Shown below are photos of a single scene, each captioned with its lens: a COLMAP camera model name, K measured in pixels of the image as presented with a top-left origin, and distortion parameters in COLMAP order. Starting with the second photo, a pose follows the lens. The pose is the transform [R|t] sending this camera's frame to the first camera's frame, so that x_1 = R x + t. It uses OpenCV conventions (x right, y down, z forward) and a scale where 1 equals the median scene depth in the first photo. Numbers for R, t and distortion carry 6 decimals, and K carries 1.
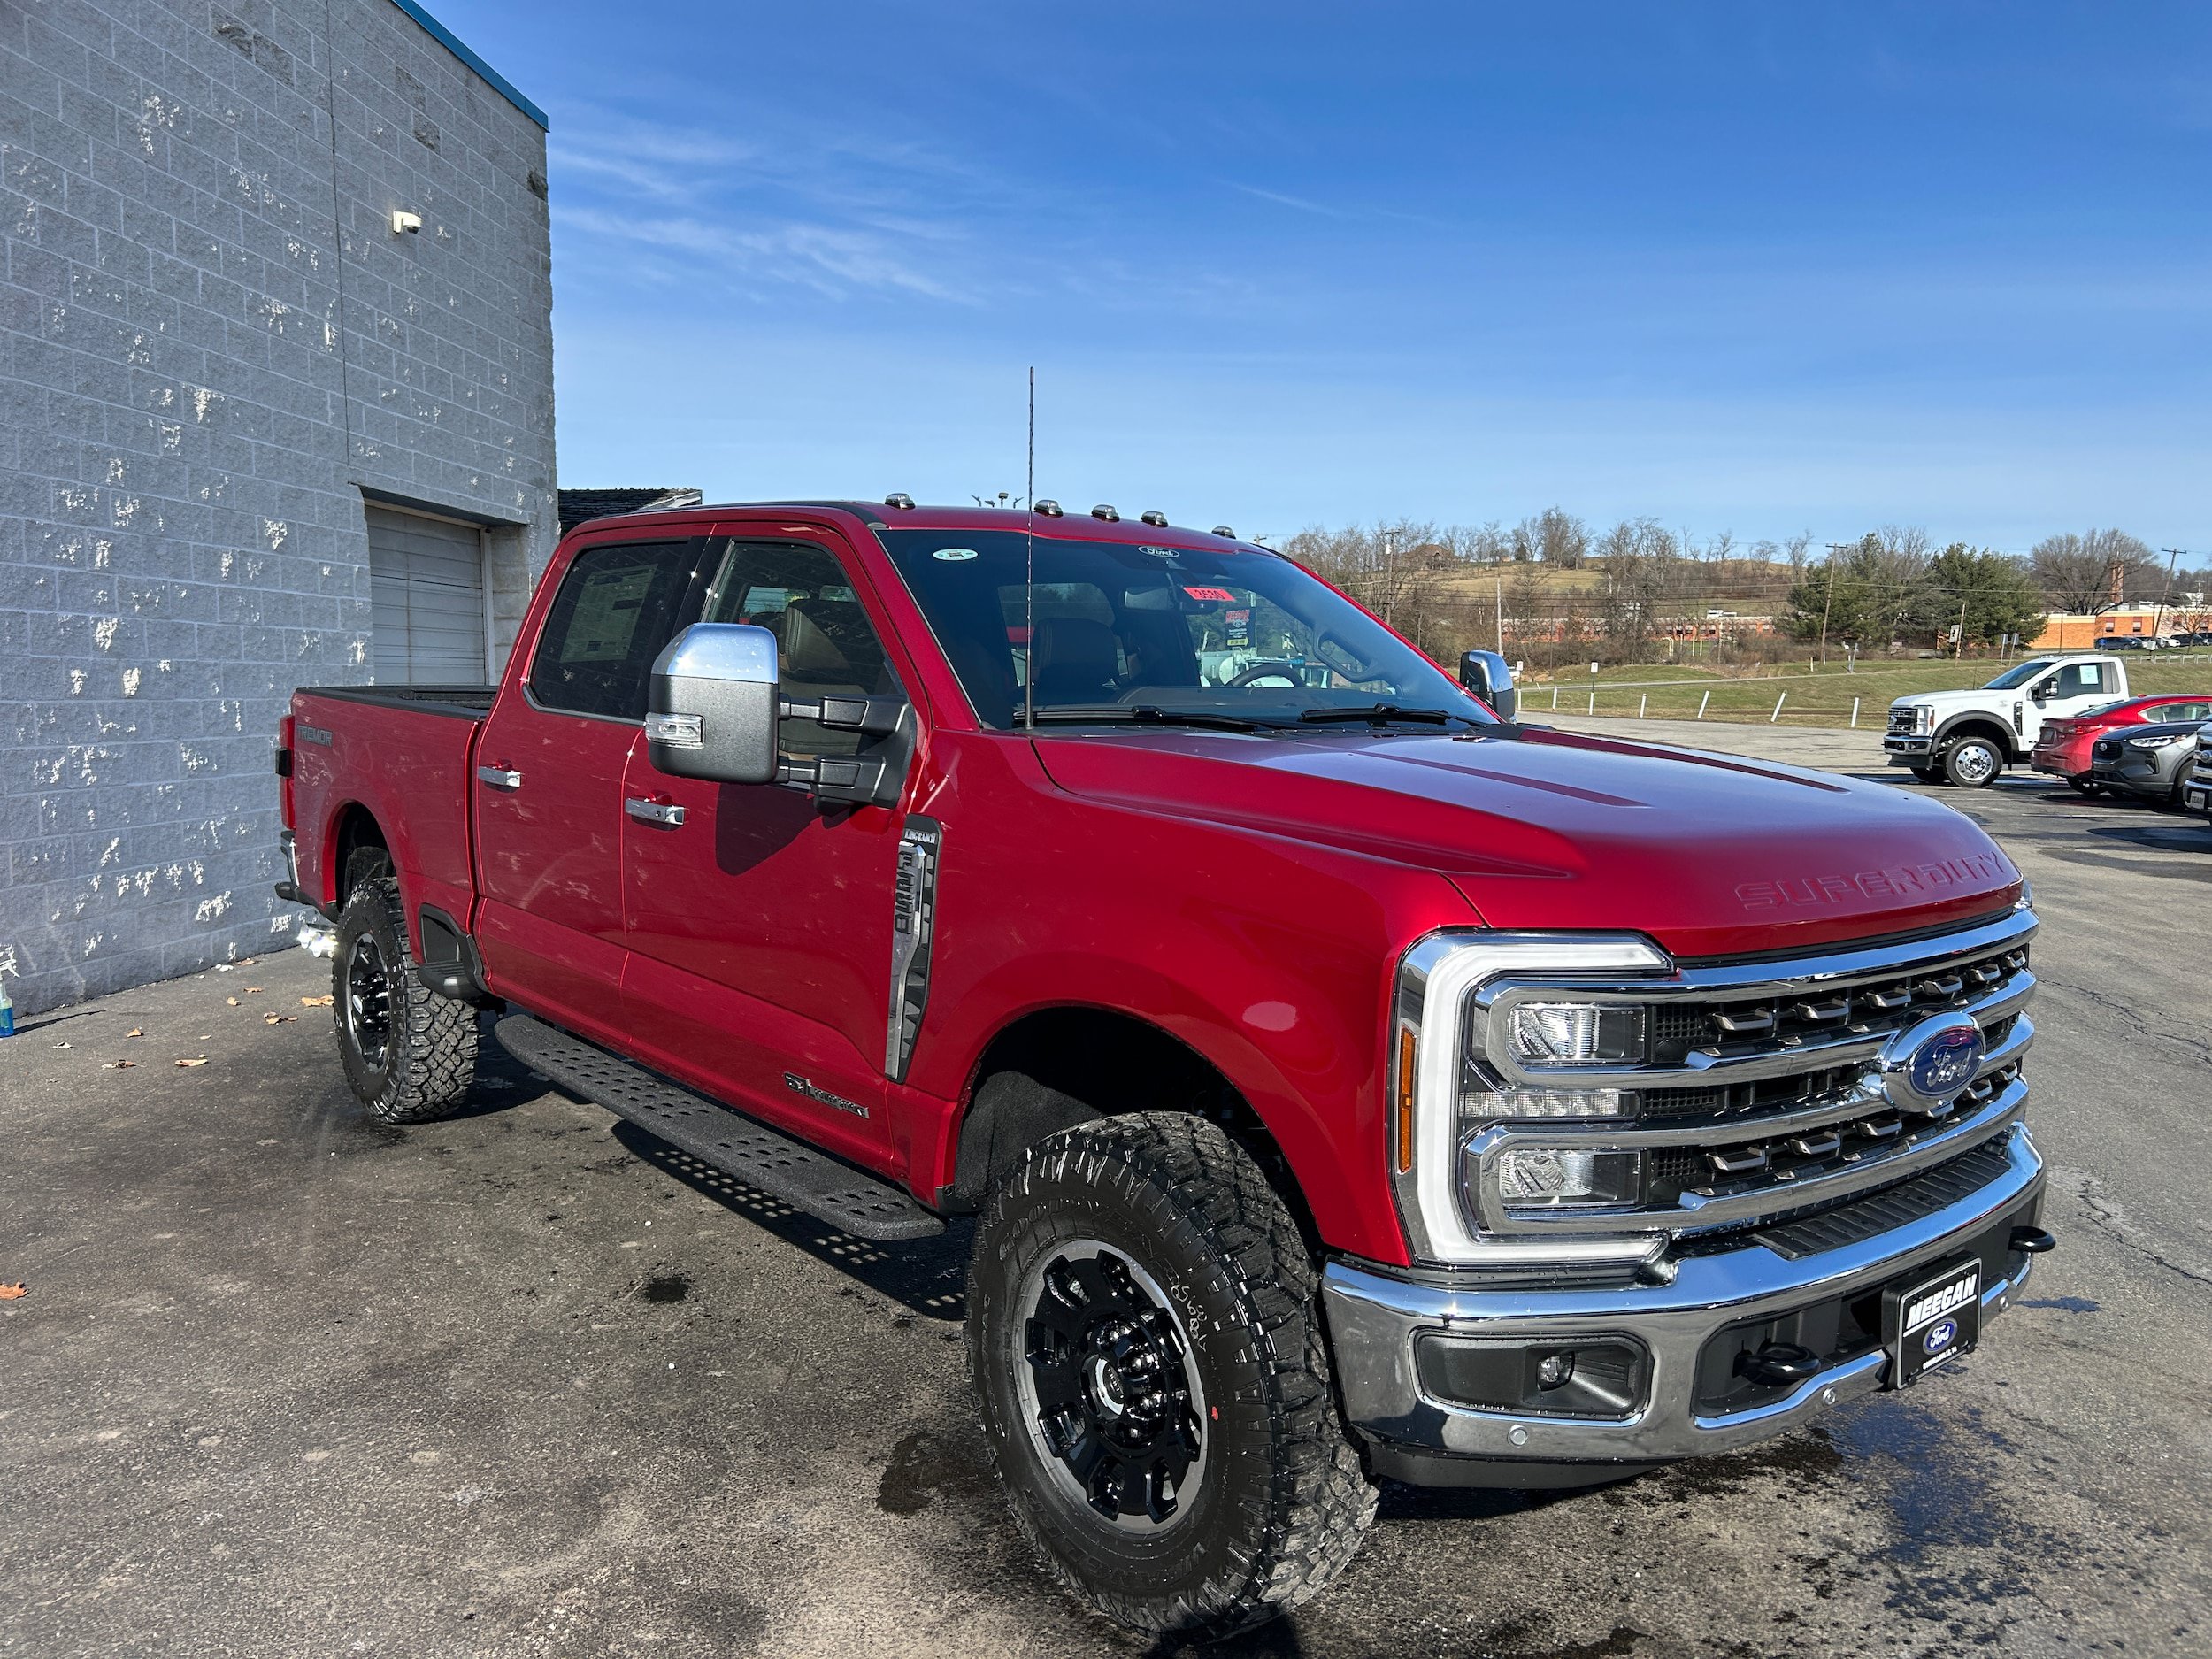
lens RADIAL K [[1662.2, 0, 1109.9], [0, 1662.2, 841.1], [0, 0, 1]] dist [0.046416, -0.048519]
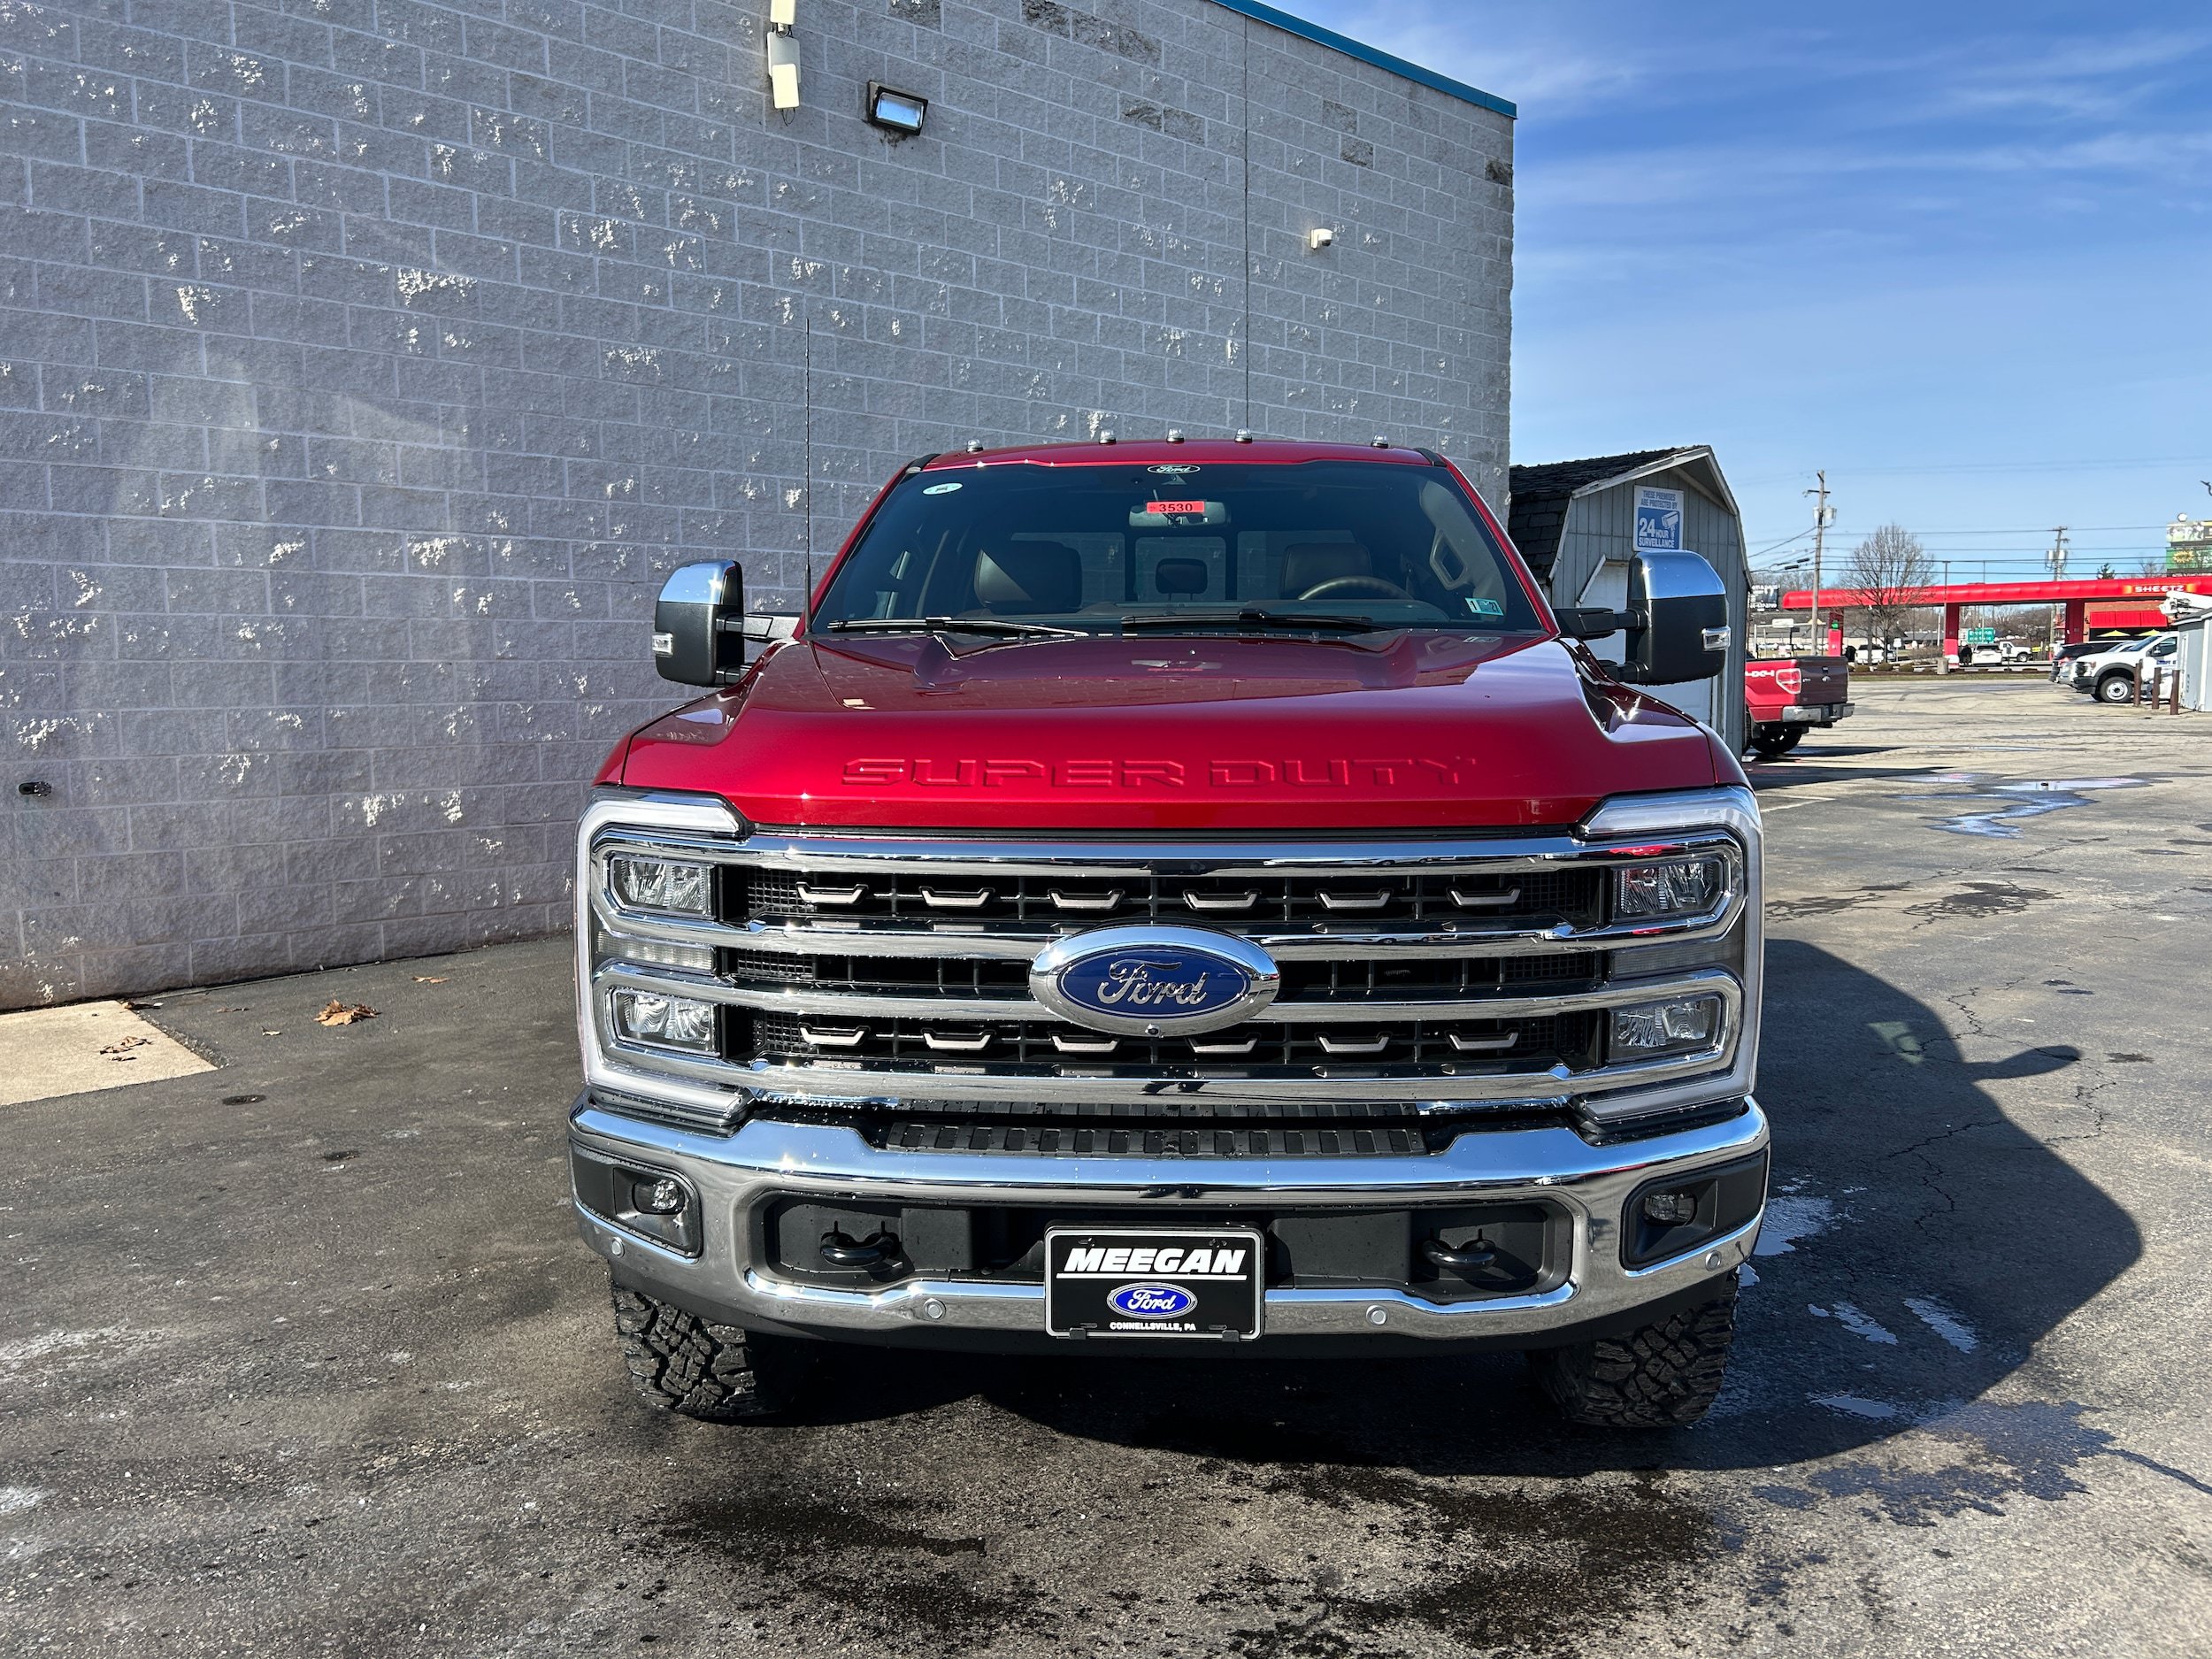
lens RADIAL K [[1662.2, 0, 1121.8], [0, 1662.2, 826.8], [0, 0, 1]] dist [0.046416, -0.048519]
pose [[0.730545, 0.052806, -0.680819, 0.362358], [-0.050443, 0.998455, 0.023316, 0.010762], [0.680999, 0.017309, 0.732080, 0.122240]]
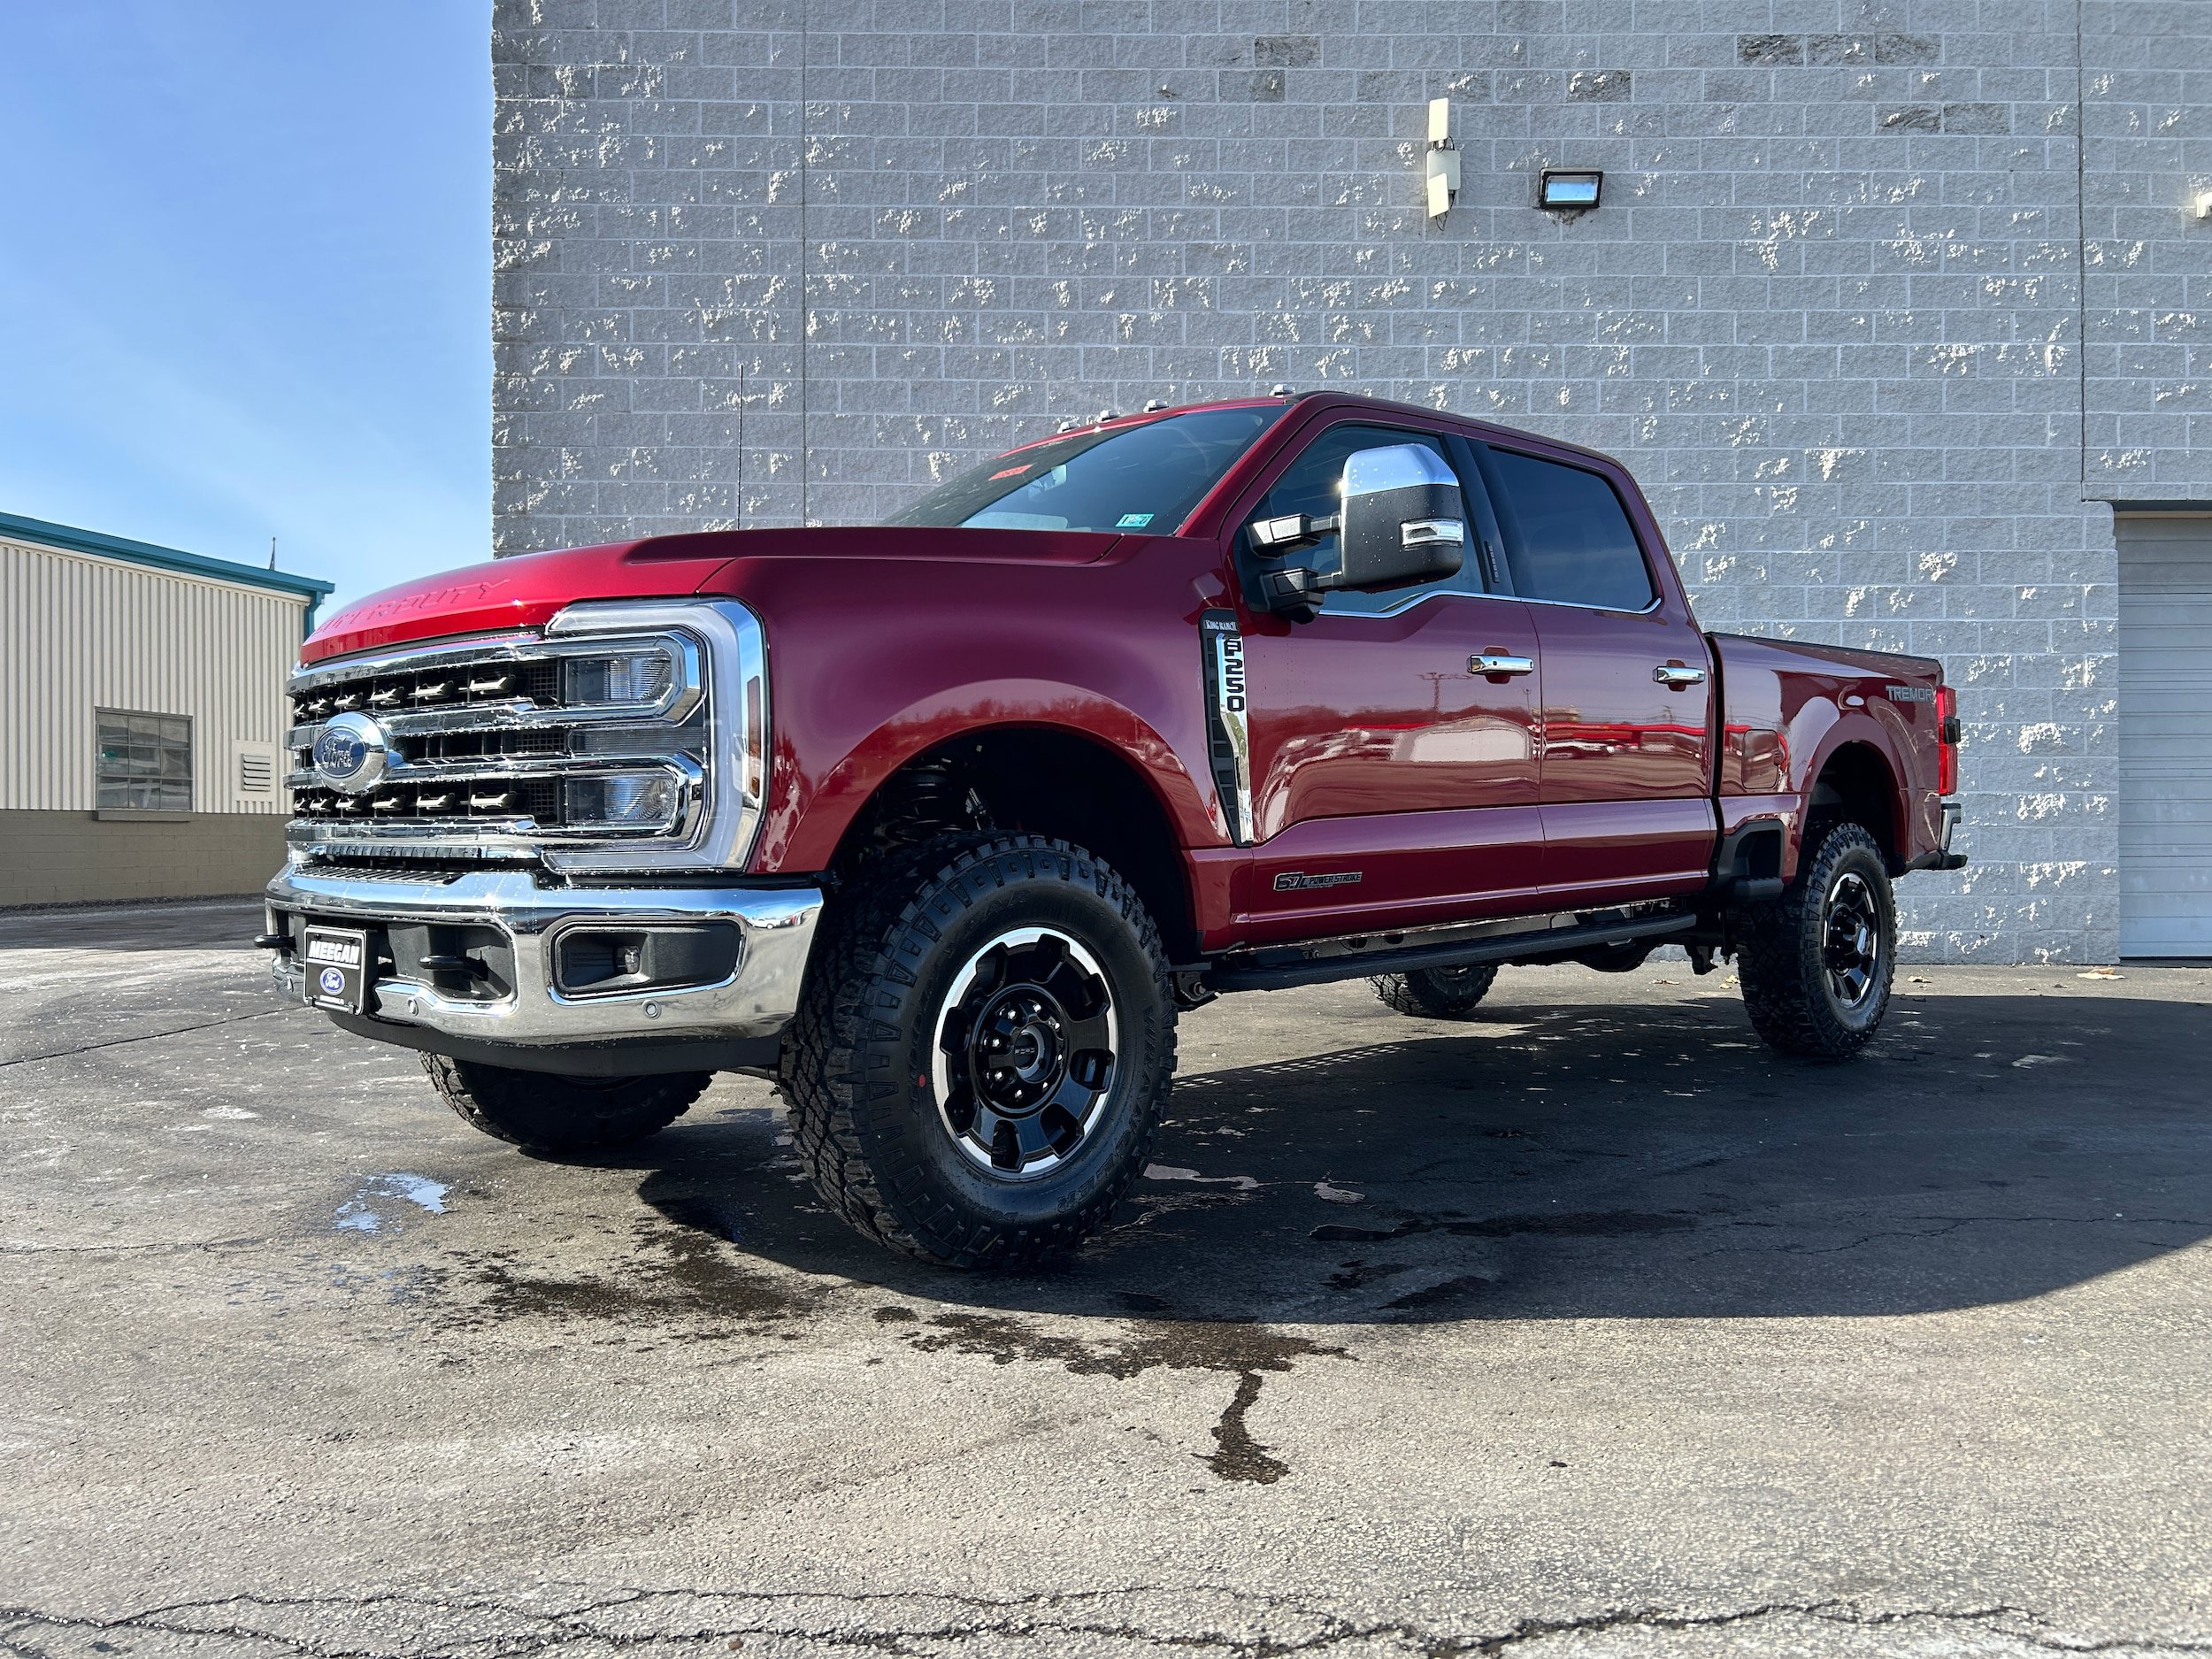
lens RADIAL K [[1662.2, 0, 1110.4], [0, 1662.2, 831.6], [0, 0, 1]] dist [0.046416, -0.048519]
pose [[0.071555, -0.010426, -0.997382, 0.595728], [-0.089923, 0.995806, -0.016860, 0.054054], [0.993375, 0.090894, 0.070317, 0.501525]]
